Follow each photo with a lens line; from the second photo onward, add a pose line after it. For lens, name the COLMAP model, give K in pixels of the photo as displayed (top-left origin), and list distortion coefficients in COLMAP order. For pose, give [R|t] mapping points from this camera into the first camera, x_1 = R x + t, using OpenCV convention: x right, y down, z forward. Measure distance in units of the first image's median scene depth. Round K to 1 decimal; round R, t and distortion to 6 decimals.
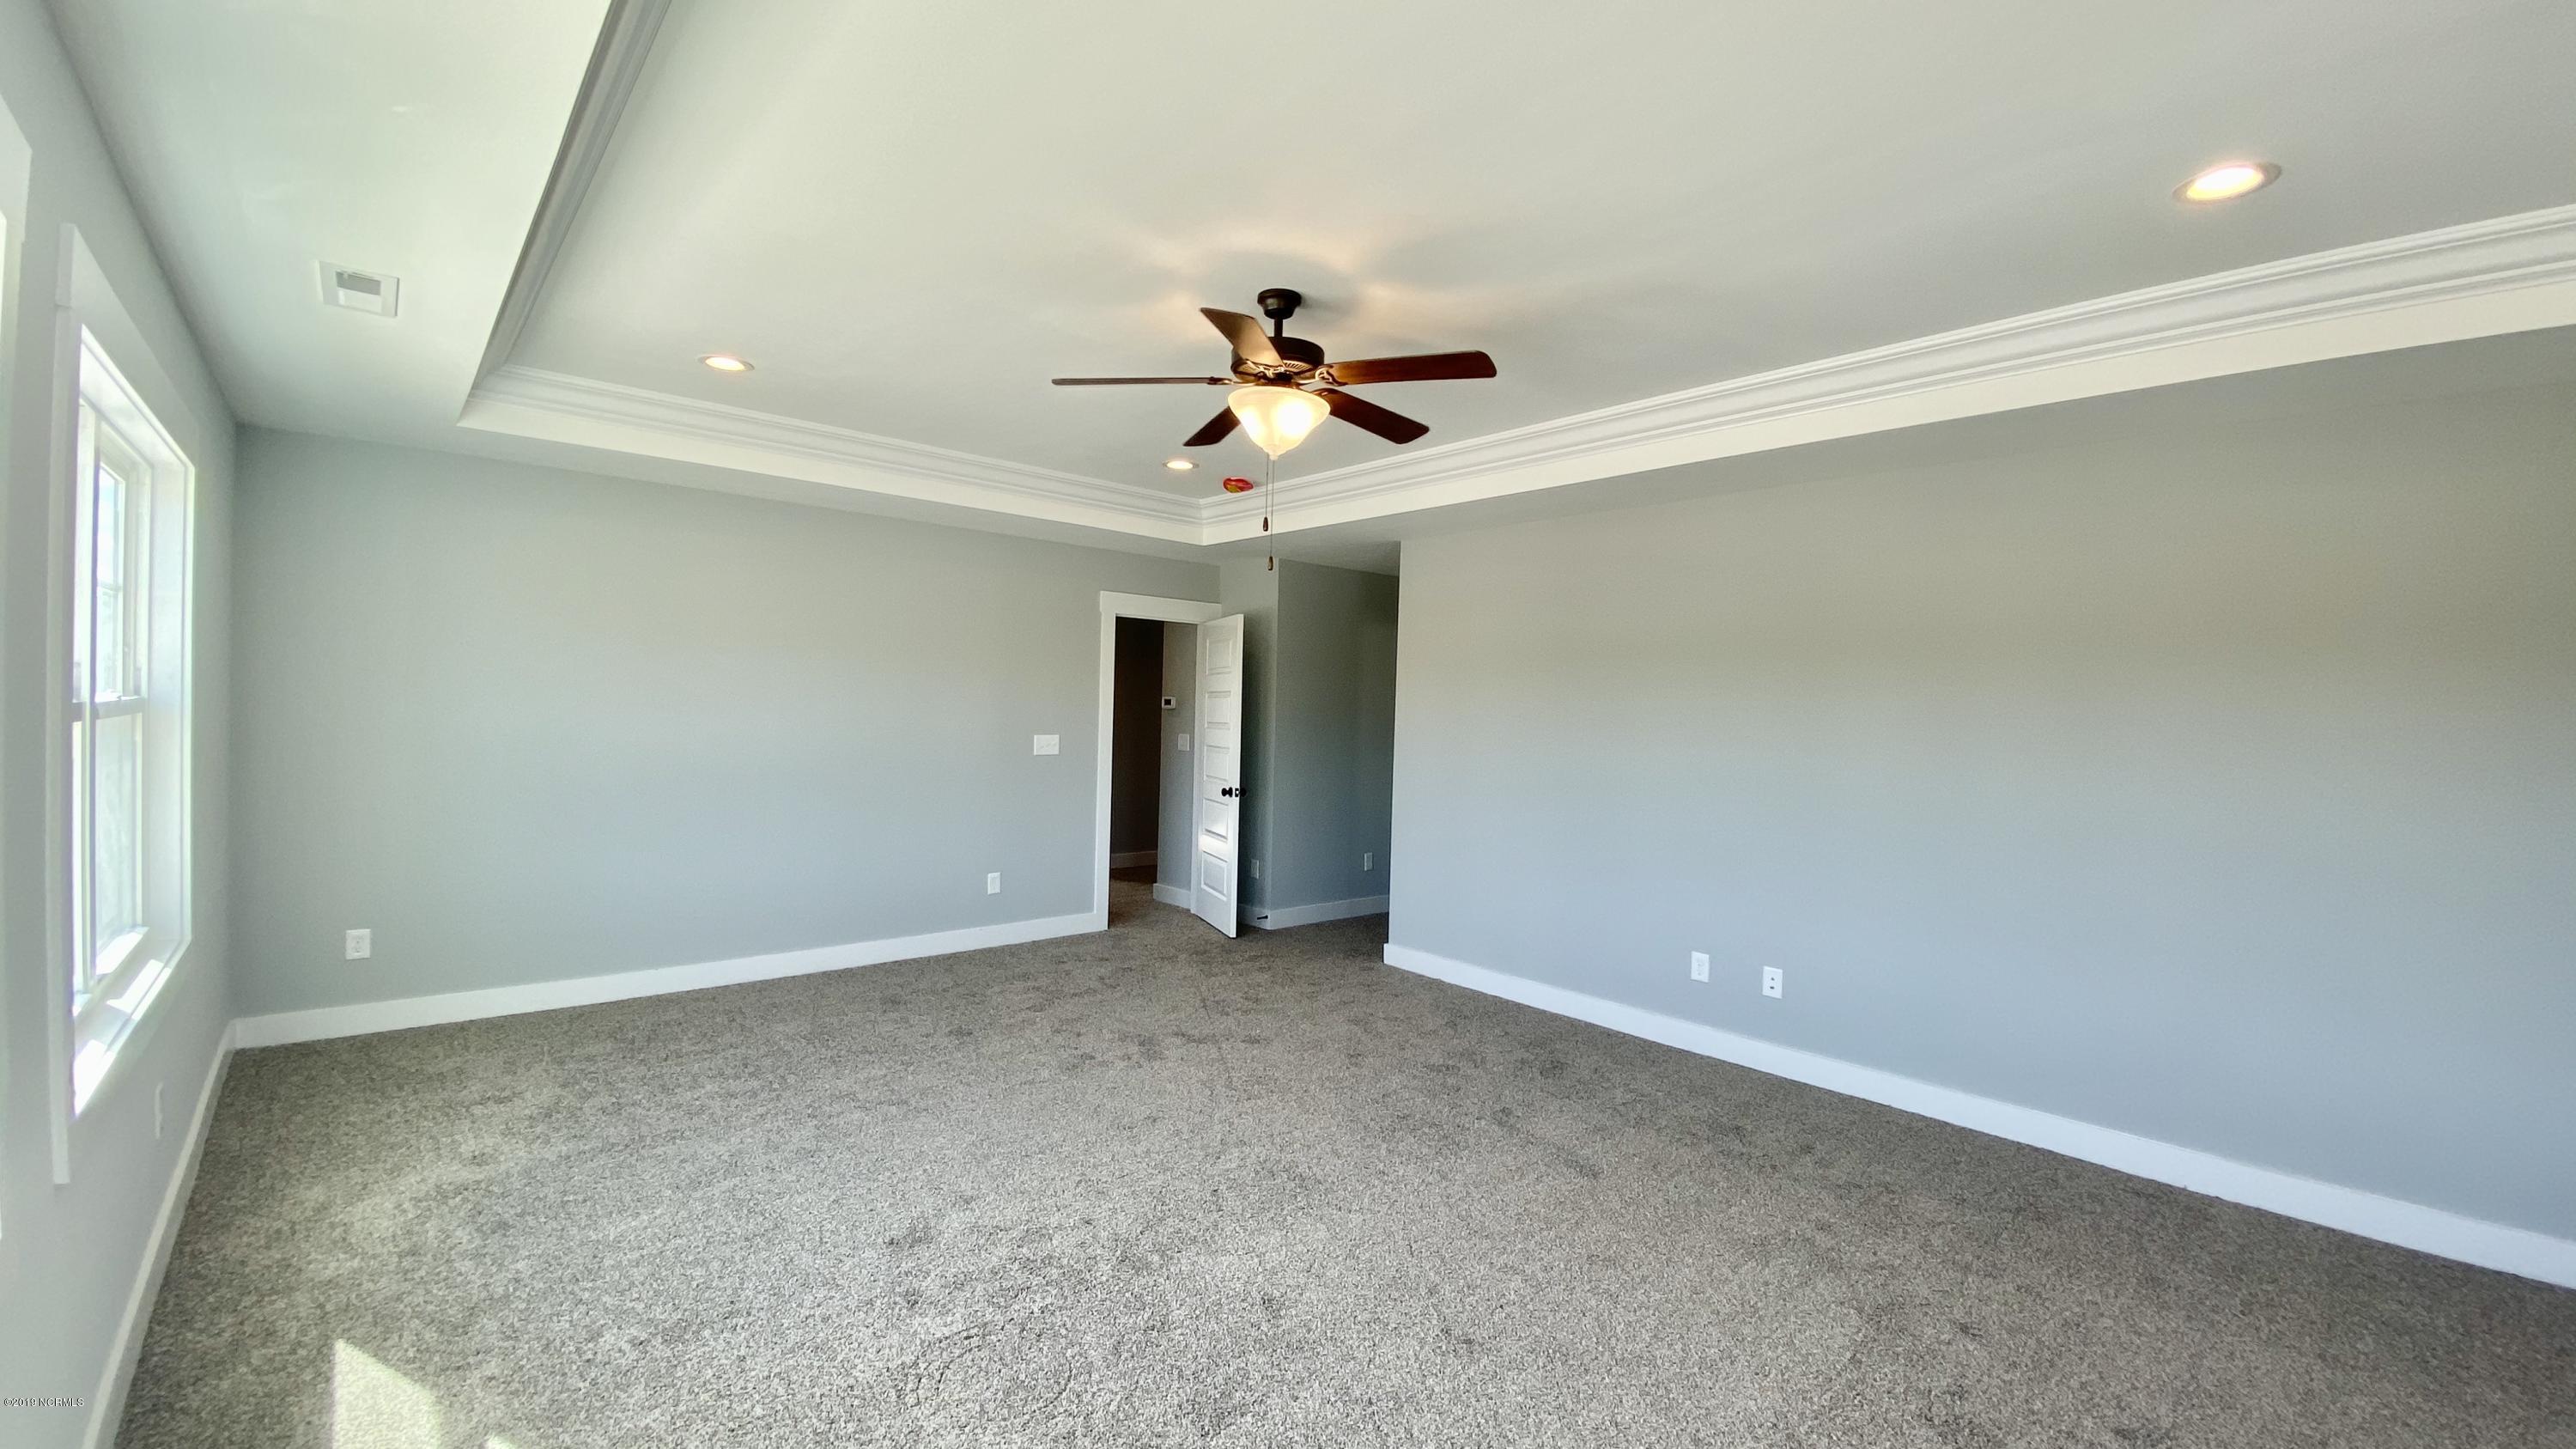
lens RADIAL K [[1041.7, 0, 1232.7], [0, 1041.7, 720.6], [0, 0, 1]] dist [-0.001704, -0.000242]
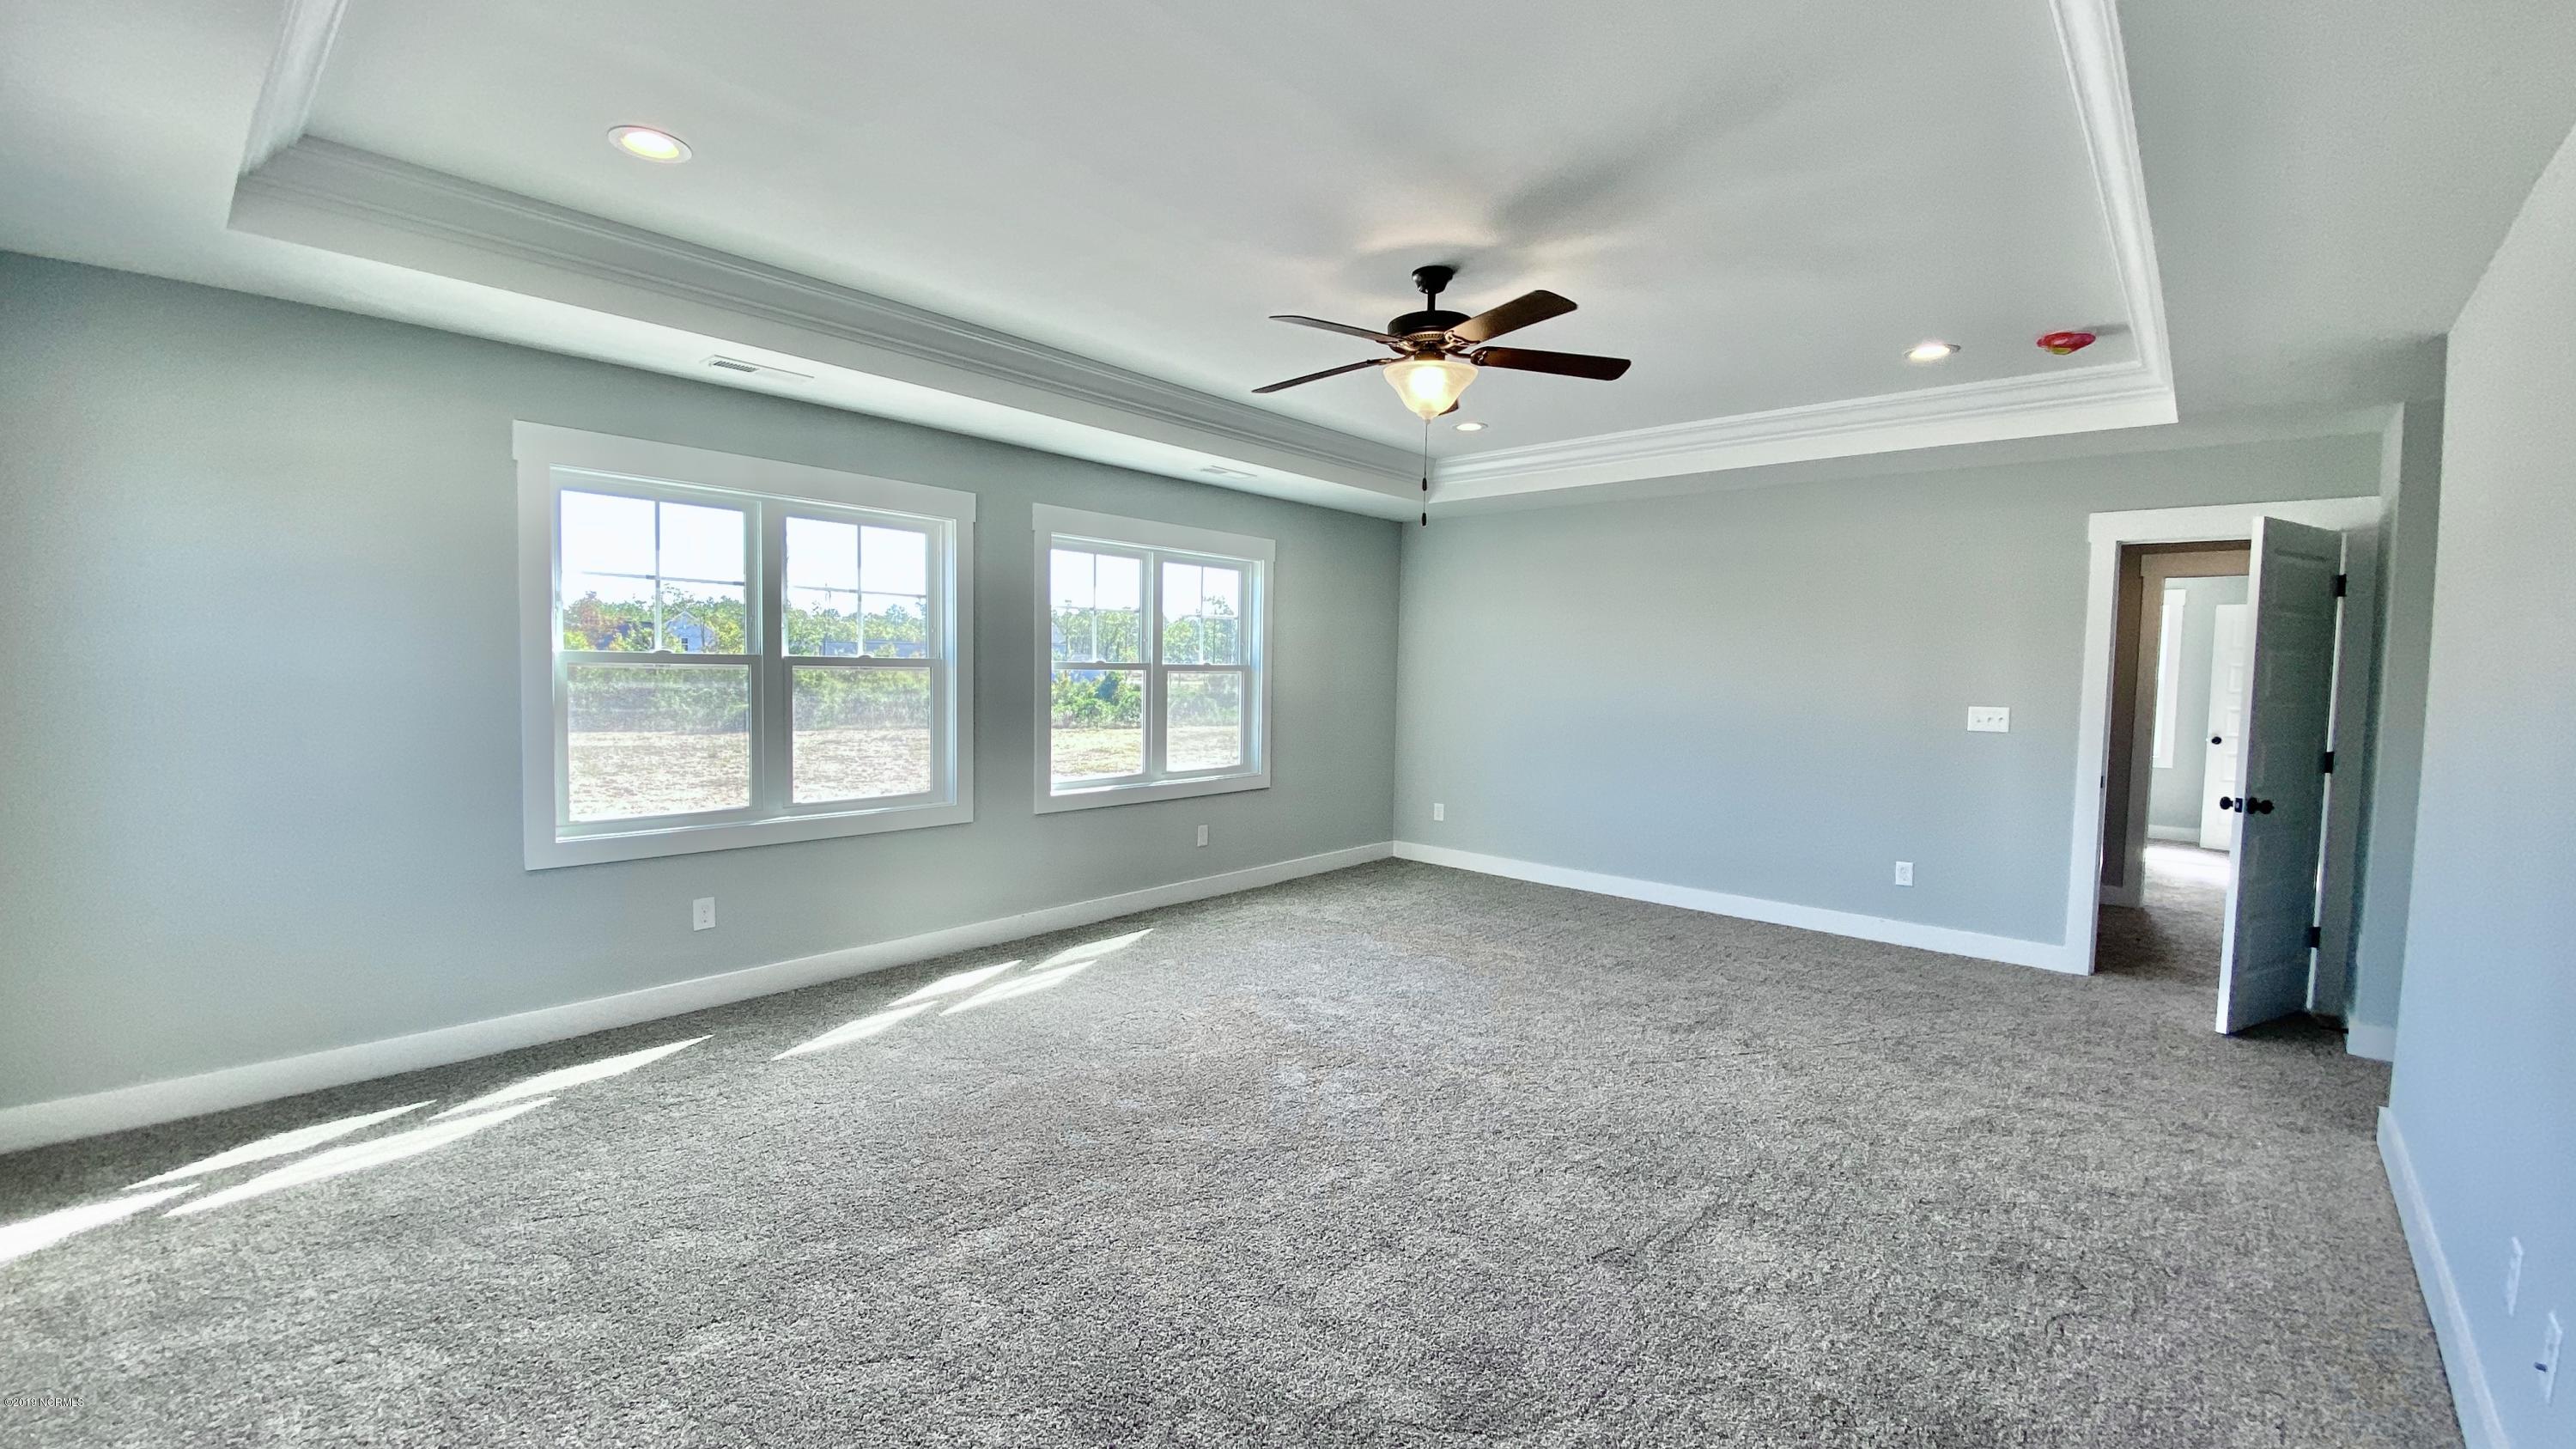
lens RADIAL K [[1041.7, 0, 1232.7], [0, 1041.7, 720.6], [0, 0, 1]] dist [-0.001704, -0.000242]
pose [[0.104232, 0.032271, -0.994029, 0.737382], [-0.027922, 0.999174, 0.029510, 0.022605], [0.994161, 0.024679, 0.105047, 0.442826]]
